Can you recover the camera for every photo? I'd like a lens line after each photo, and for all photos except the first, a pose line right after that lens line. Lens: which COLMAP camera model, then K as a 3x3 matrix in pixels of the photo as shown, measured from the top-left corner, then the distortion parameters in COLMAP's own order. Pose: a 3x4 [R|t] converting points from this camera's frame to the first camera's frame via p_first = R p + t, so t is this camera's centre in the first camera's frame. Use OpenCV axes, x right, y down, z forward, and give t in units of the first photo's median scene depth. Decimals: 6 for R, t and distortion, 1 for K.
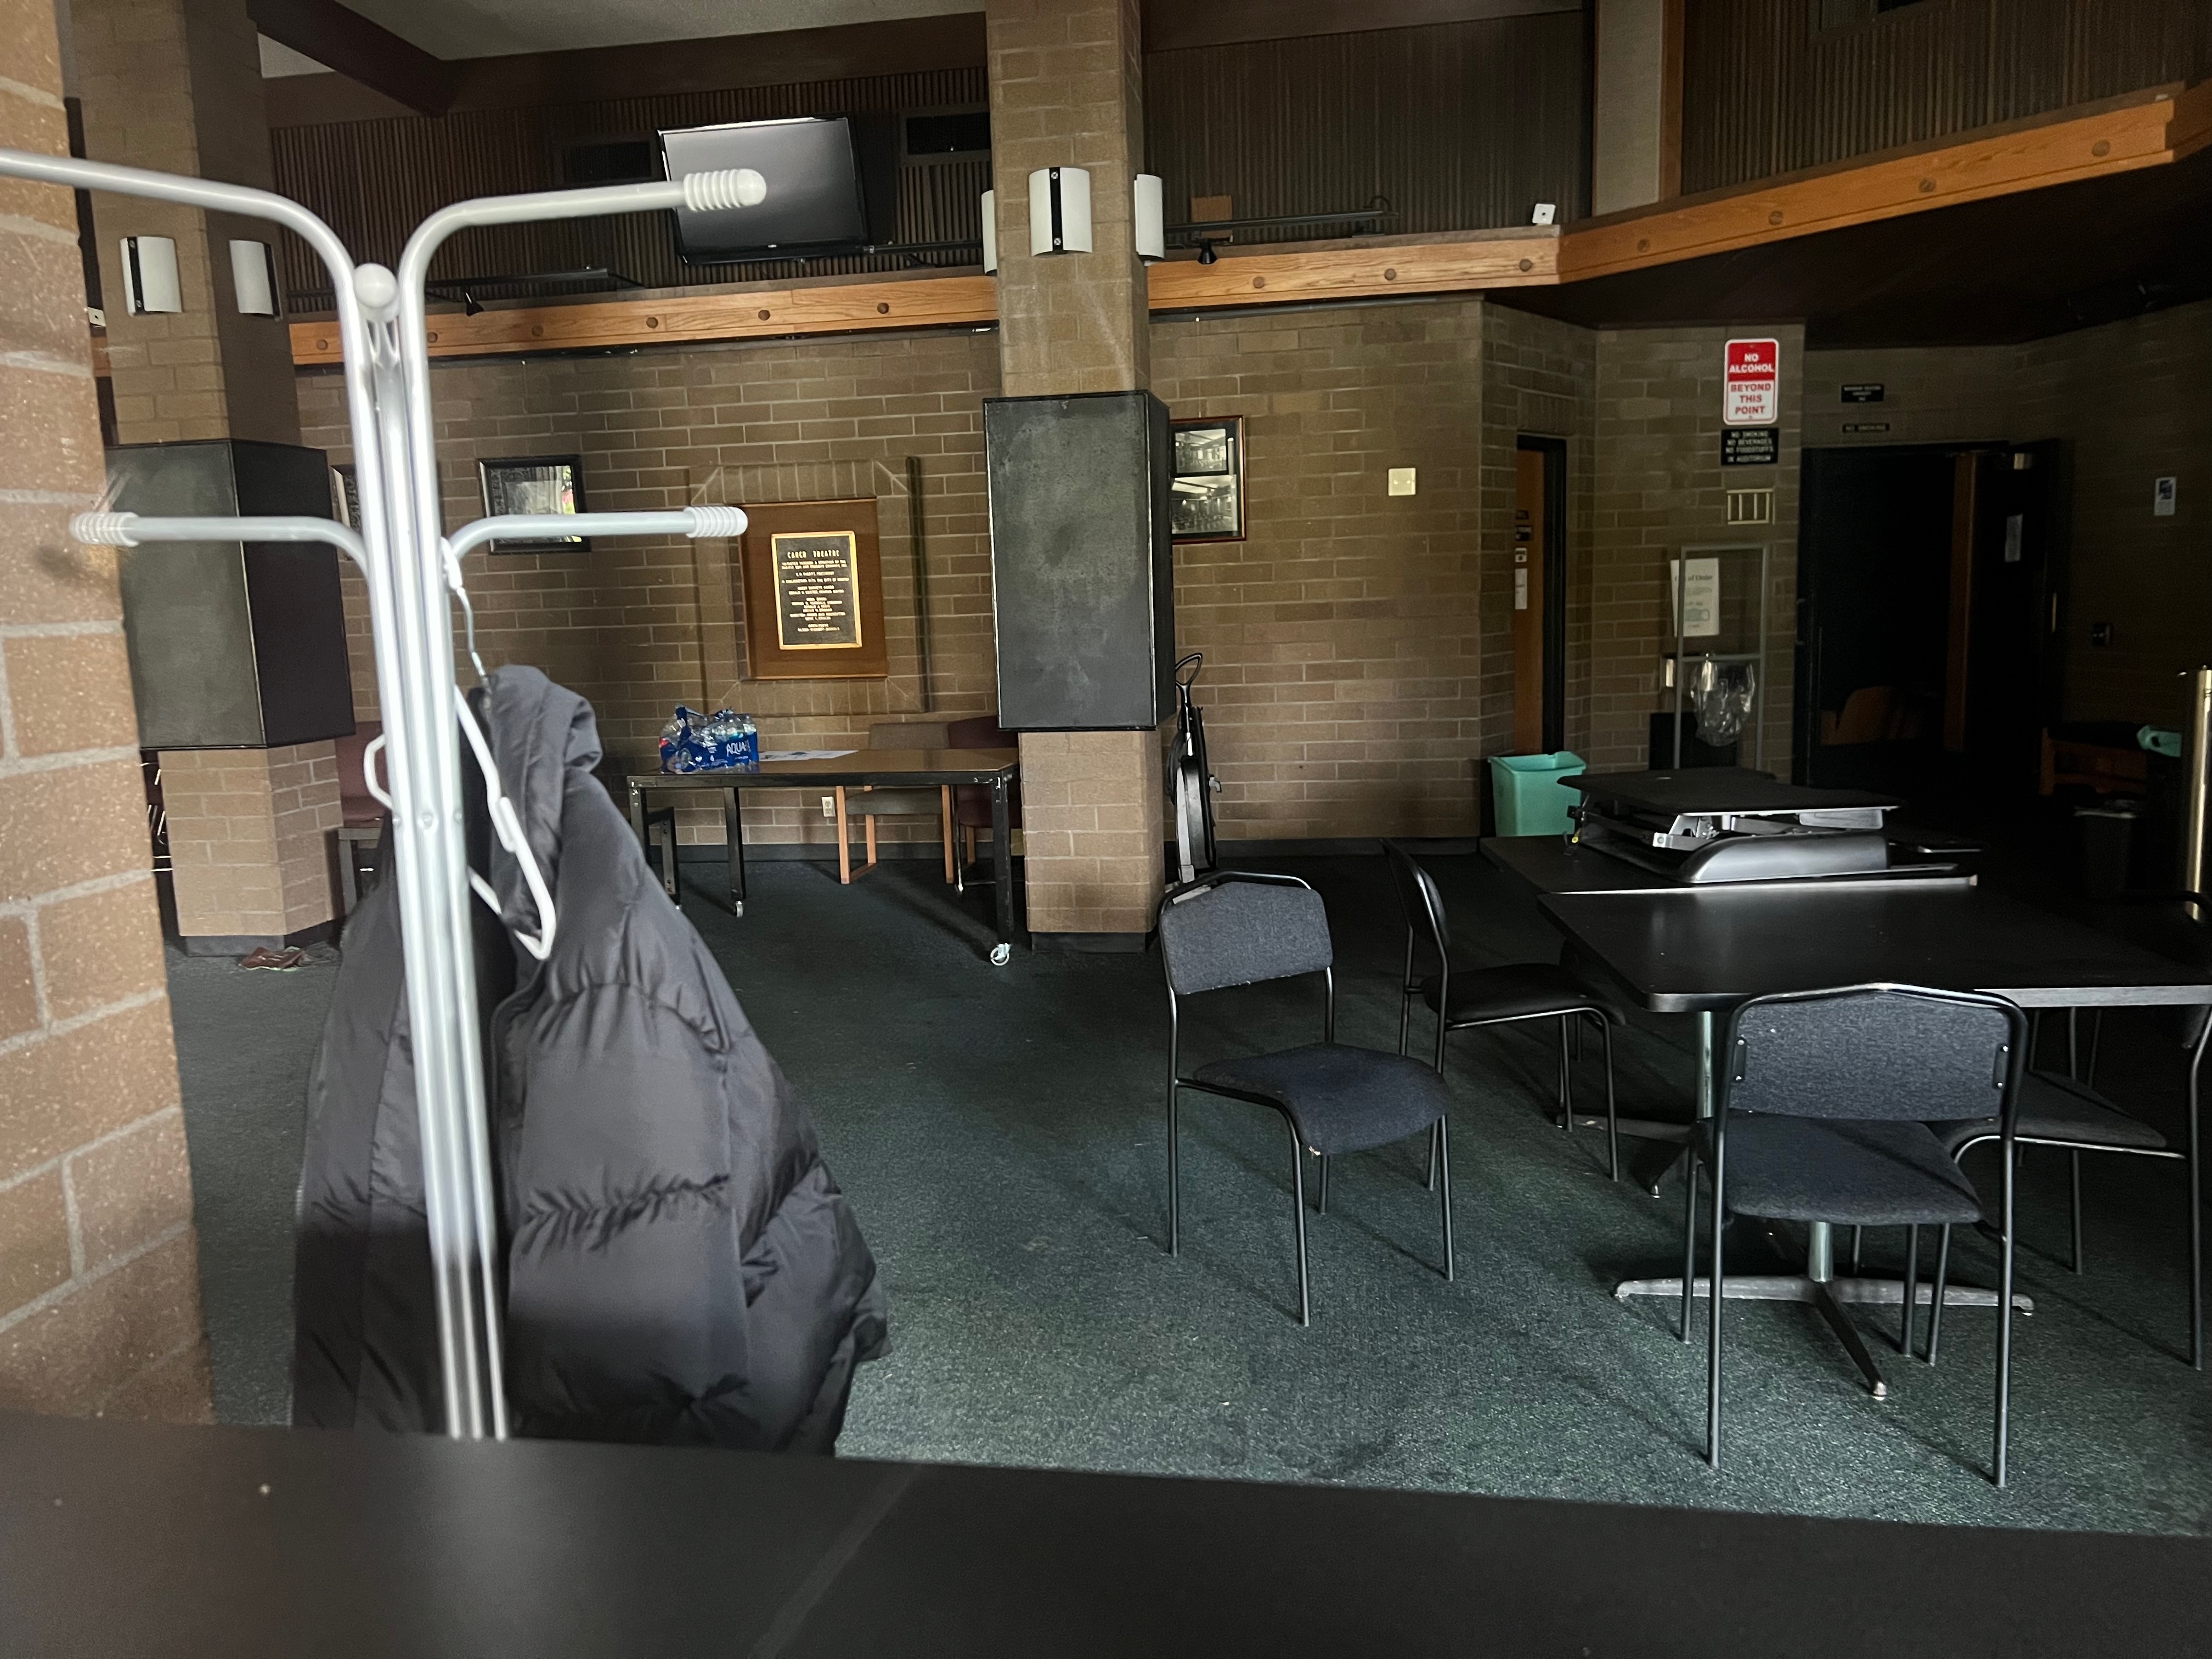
lens RADIAL K [[1677.1, 0, 1089.7], [0, 1677.1, 843.5], [0, 0, 1]] dist [0.055135, -0.063774]
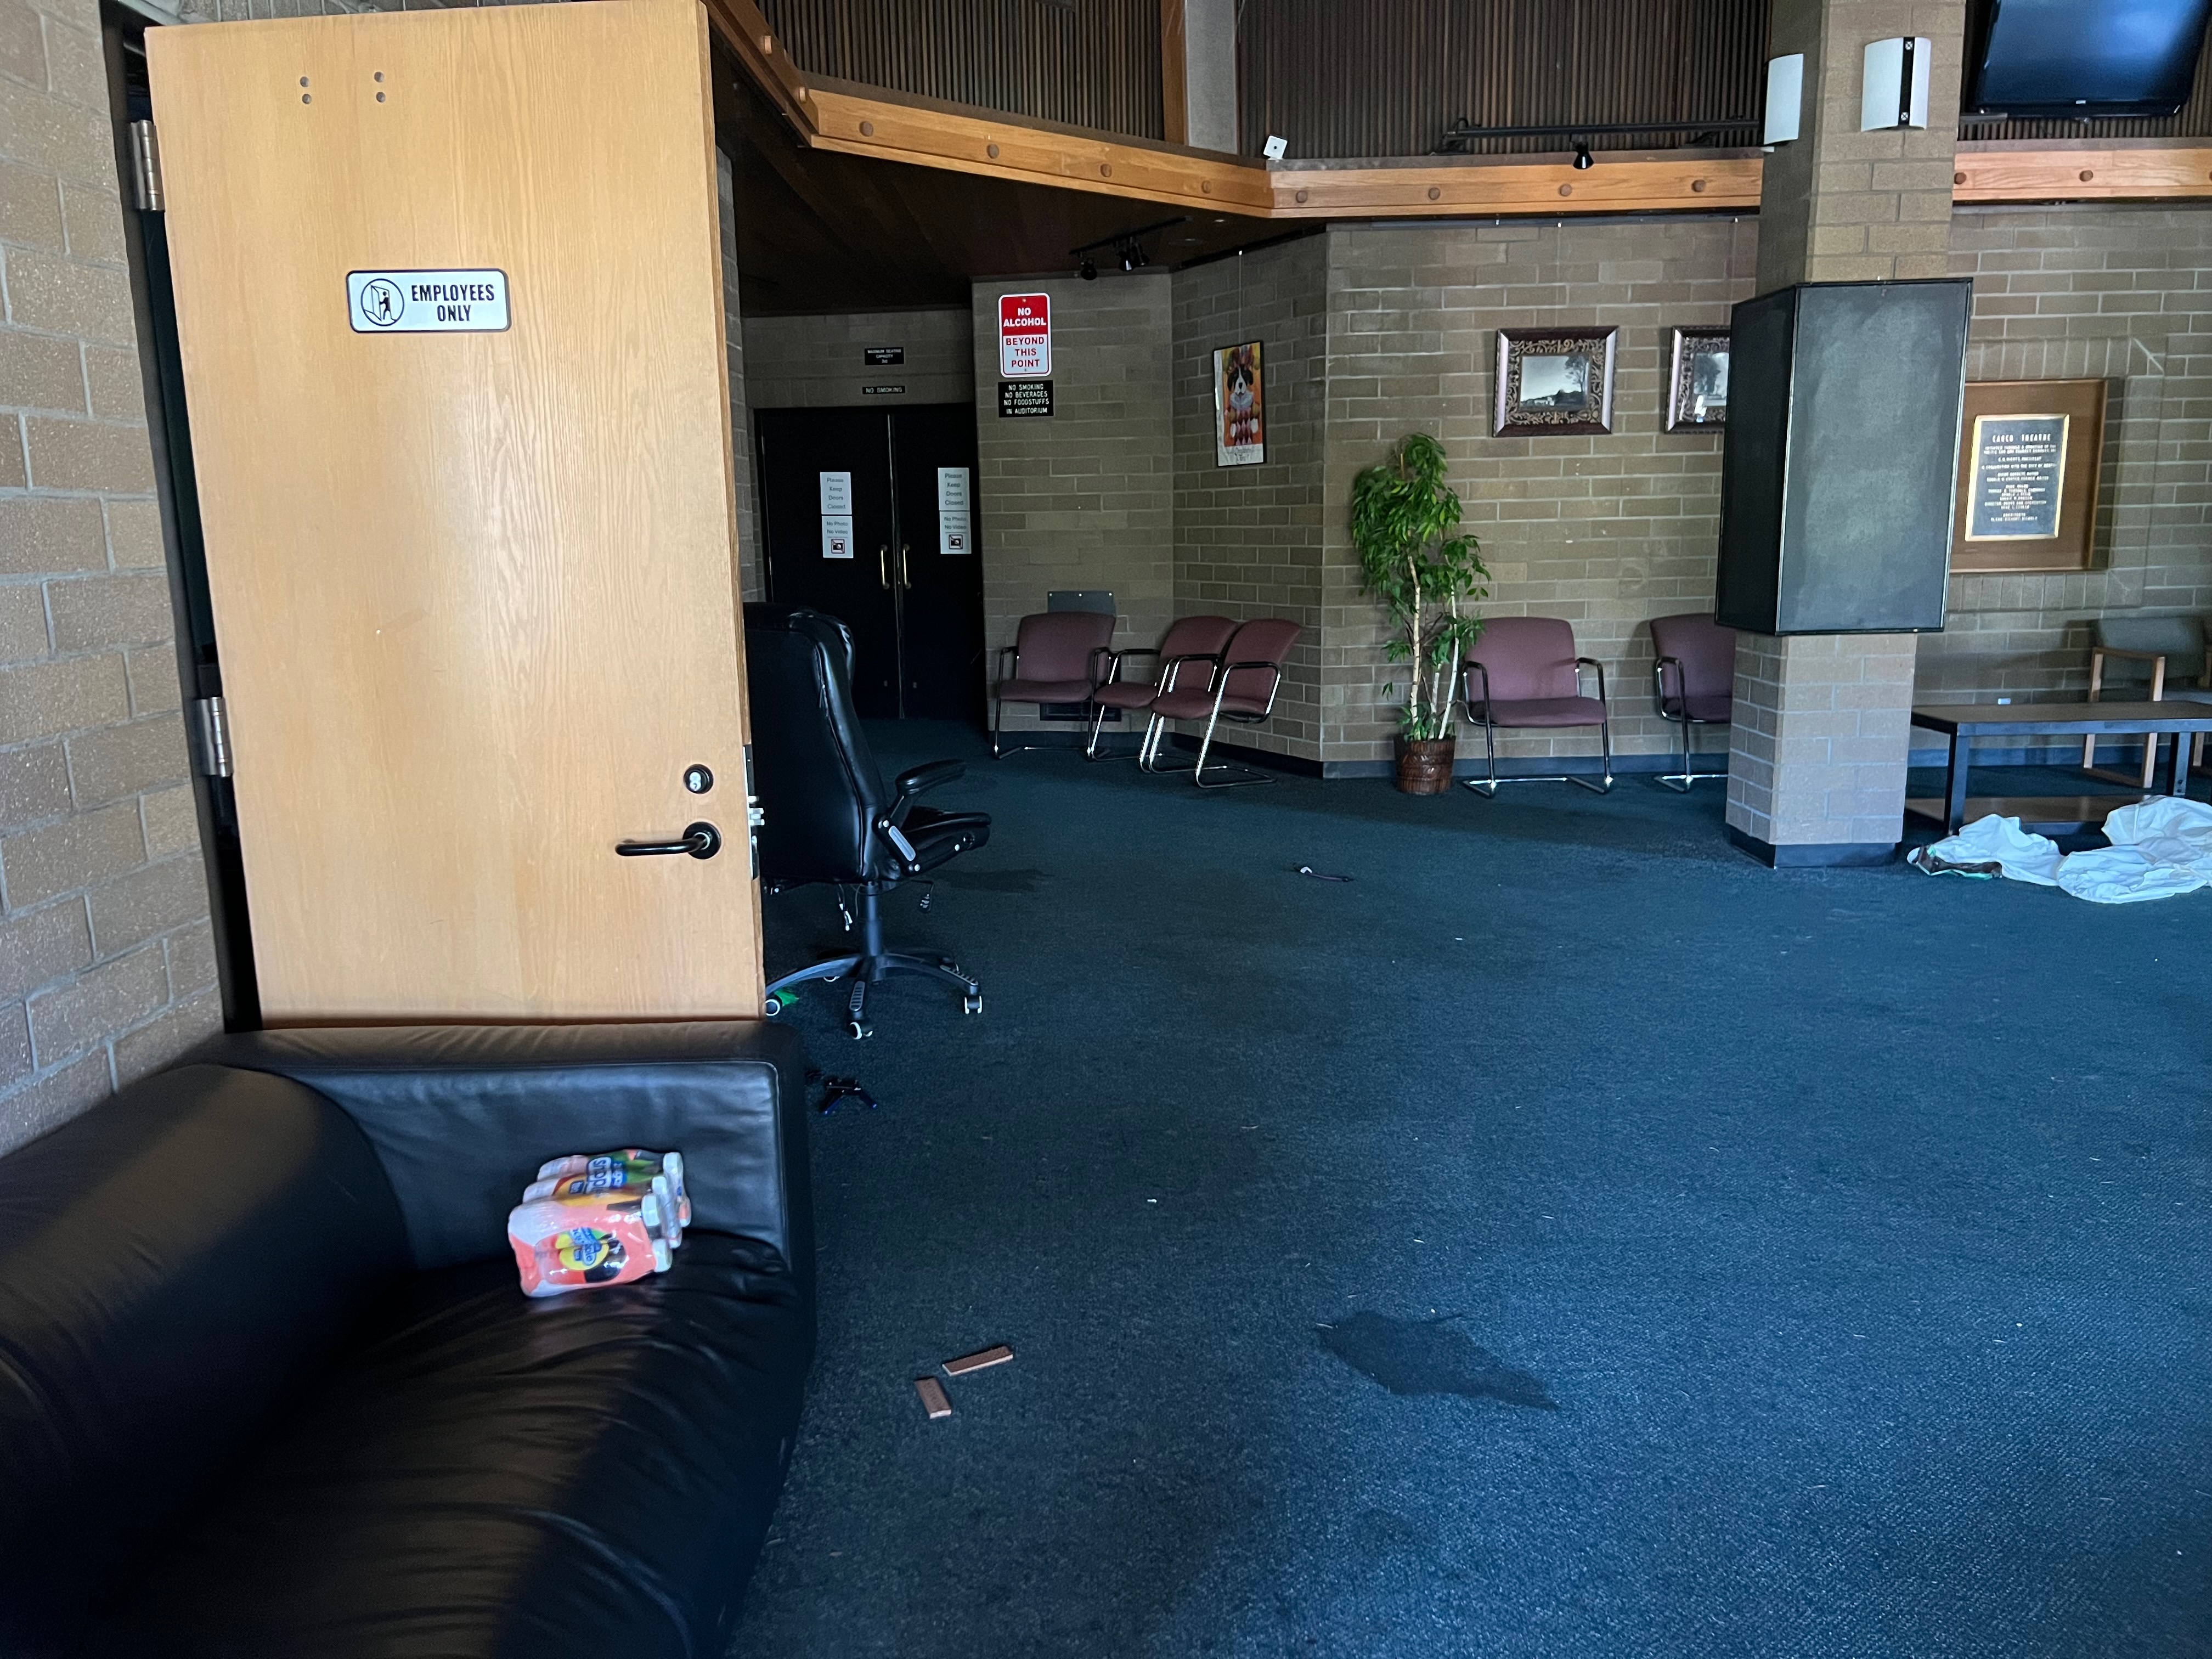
lens RADIAL K [[1677.1, 0, 1106.9], [0, 1677.1, 839.7], [0, 0, 1]] dist [0.055135, -0.063774]
pose [[0.986110, -0.013237, 0.165565, -1.194568], [0.007444, 0.999340, 0.035561, 0.020338], [-0.165927, -0.033835, 0.985557, 0.211091]]
